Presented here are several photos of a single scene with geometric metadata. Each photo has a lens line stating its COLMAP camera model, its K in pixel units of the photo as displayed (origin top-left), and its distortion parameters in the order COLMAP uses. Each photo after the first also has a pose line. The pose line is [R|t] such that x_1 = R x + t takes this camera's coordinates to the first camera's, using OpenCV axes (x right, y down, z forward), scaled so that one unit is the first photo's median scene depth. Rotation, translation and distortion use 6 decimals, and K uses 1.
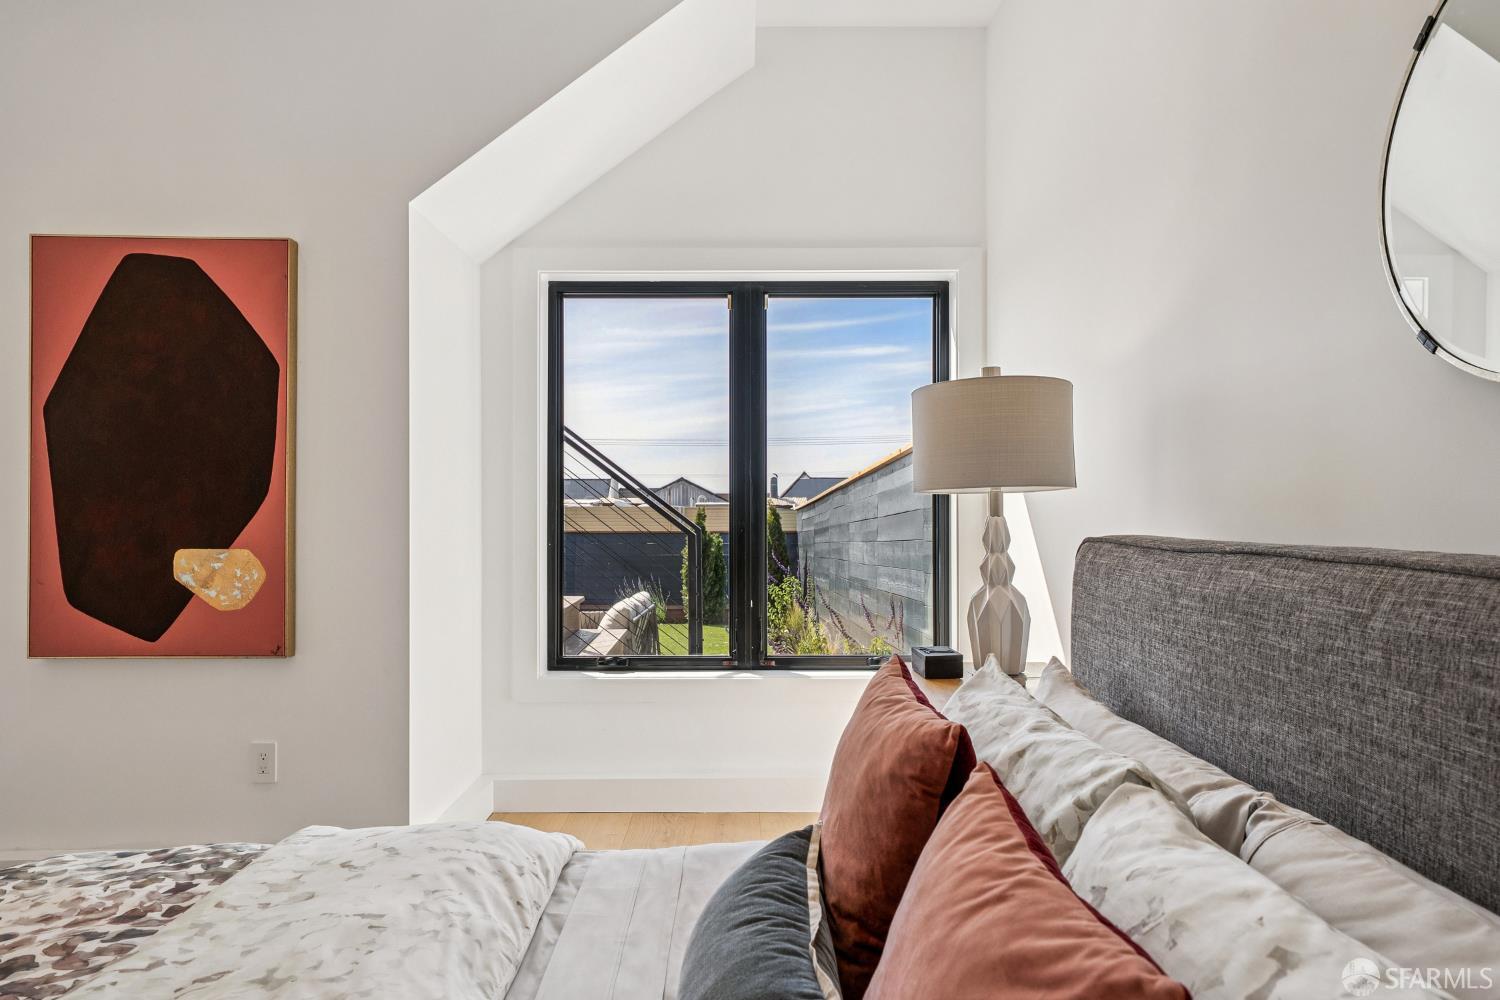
lens RADIAL K [[907.2, 0, 750.0], [0, 907.2, 500.7], [0, 0, 1]] dist [0.024721, 0.000690]
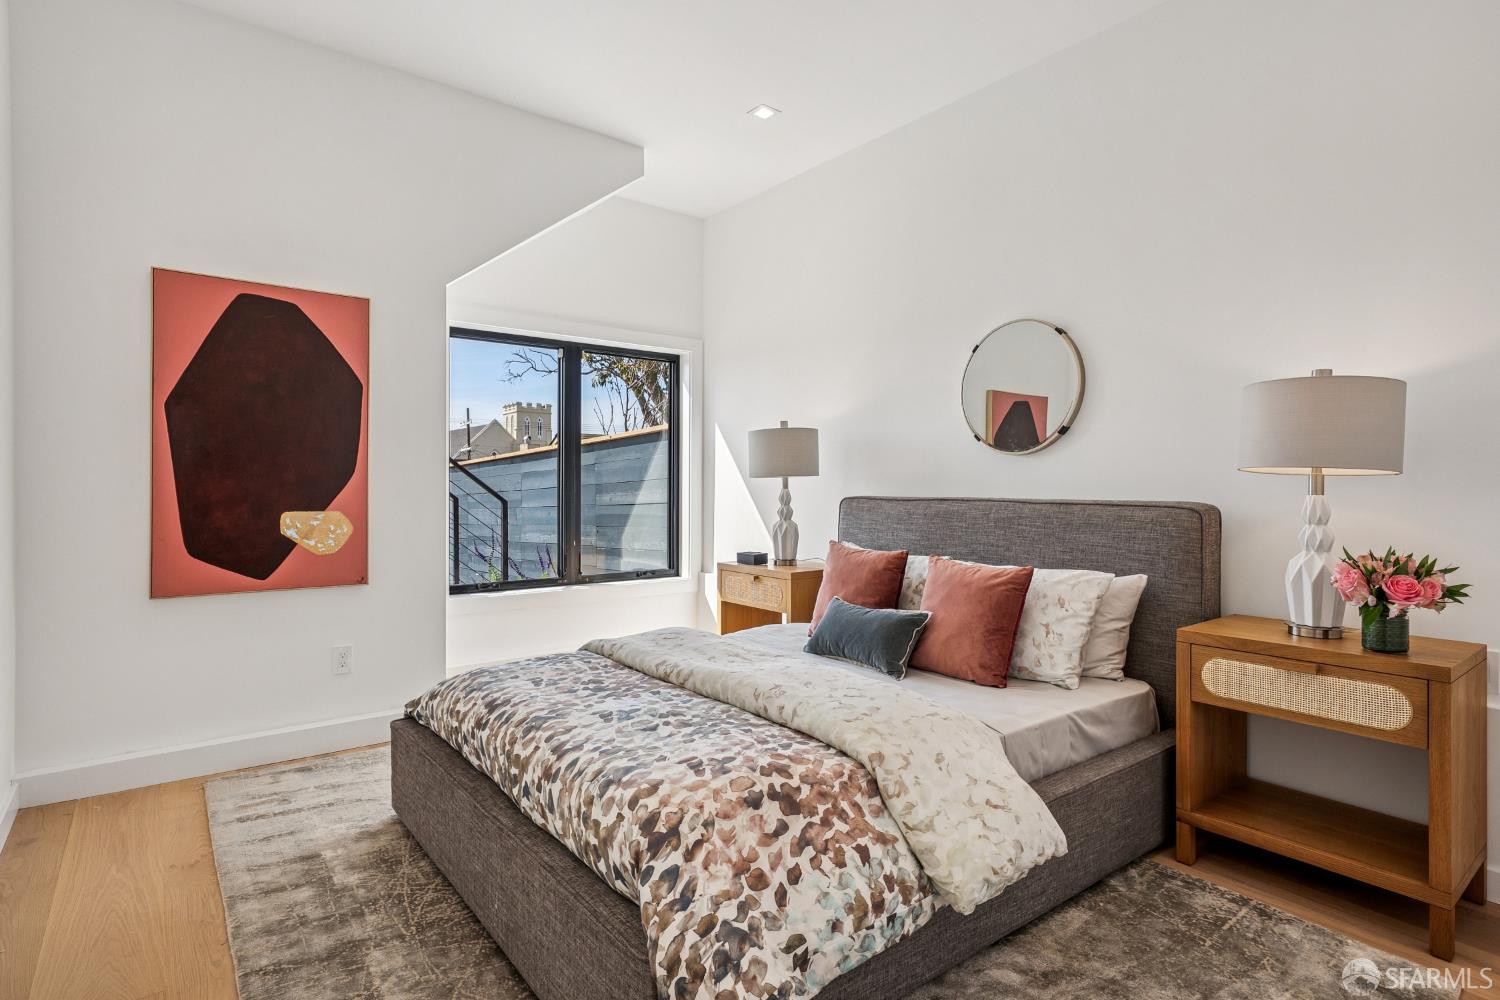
lens RADIAL K [[766.6, 0, 753.7], [0, 766.6, 485.8], [0, 0, 1]] dist [0.004077, 0.000831]
pose [[0.788649, 0.003435, 0.614834, -0.777622], [-0.010443, 0.999915, 0.007809, -0.002942], [-0.614755, -0.012579, 0.788618, -0.350056]]
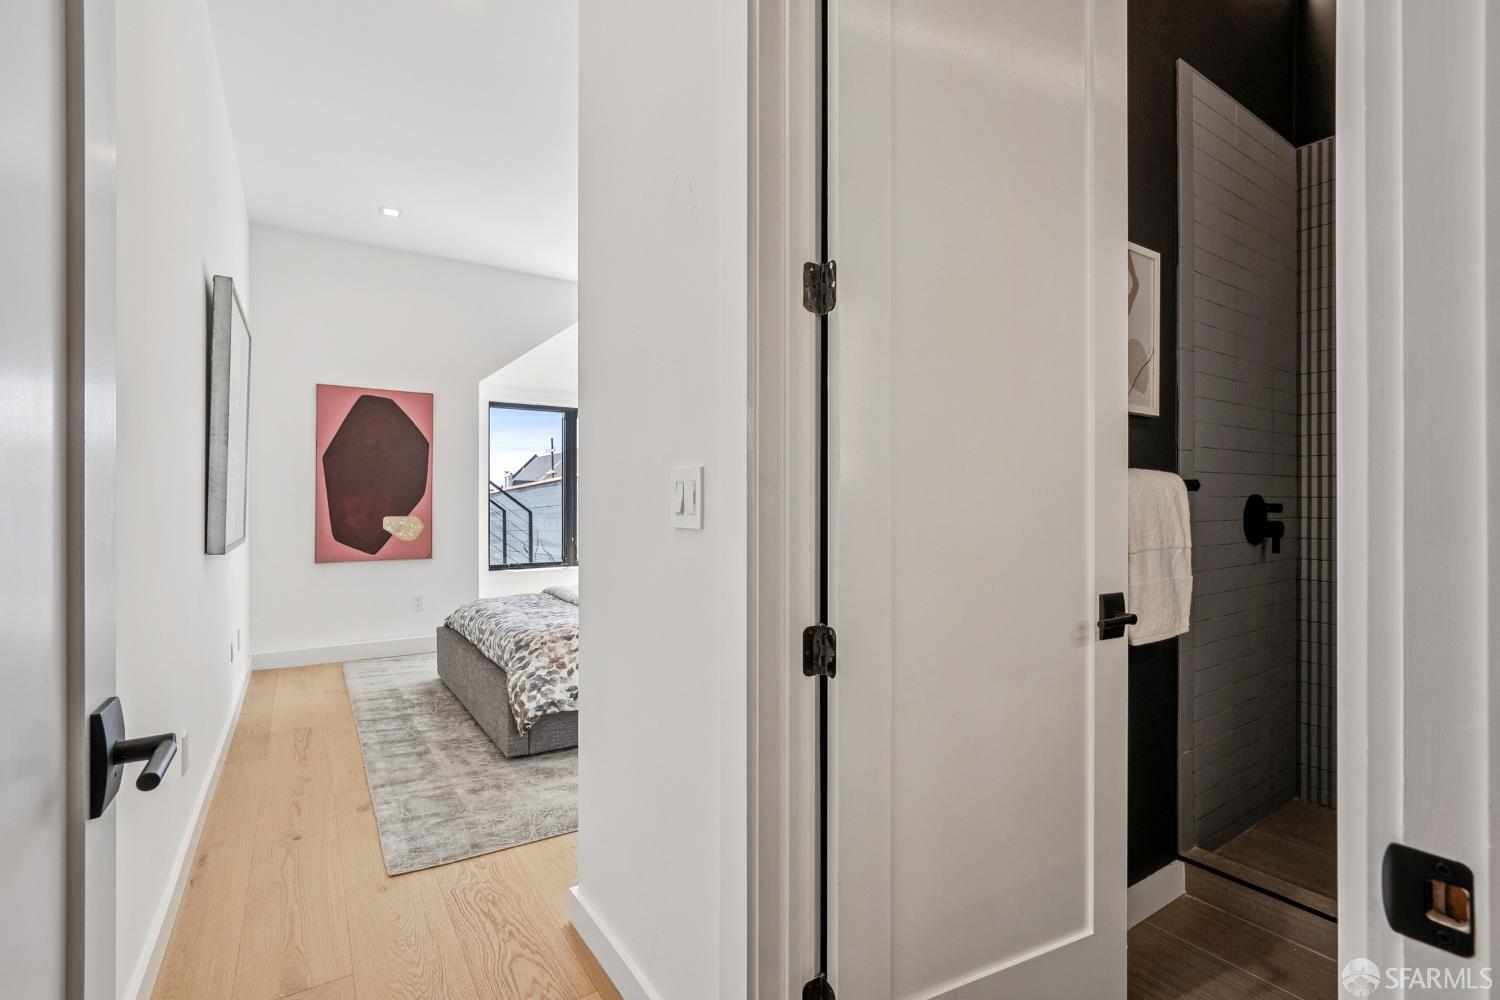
lens RADIAL K [[666.8, 0, 750.0], [0, 666.8, 495.8], [0, 0, 1]] dist [-0.009735, 0.004711]
pose [[0.831933, 0.004807, 0.554856, -0.799747], [-0.005302, 0.999986, -0.000712, -0.006575], [-0.554851, -0.002349, 0.831946, -1.025006]]
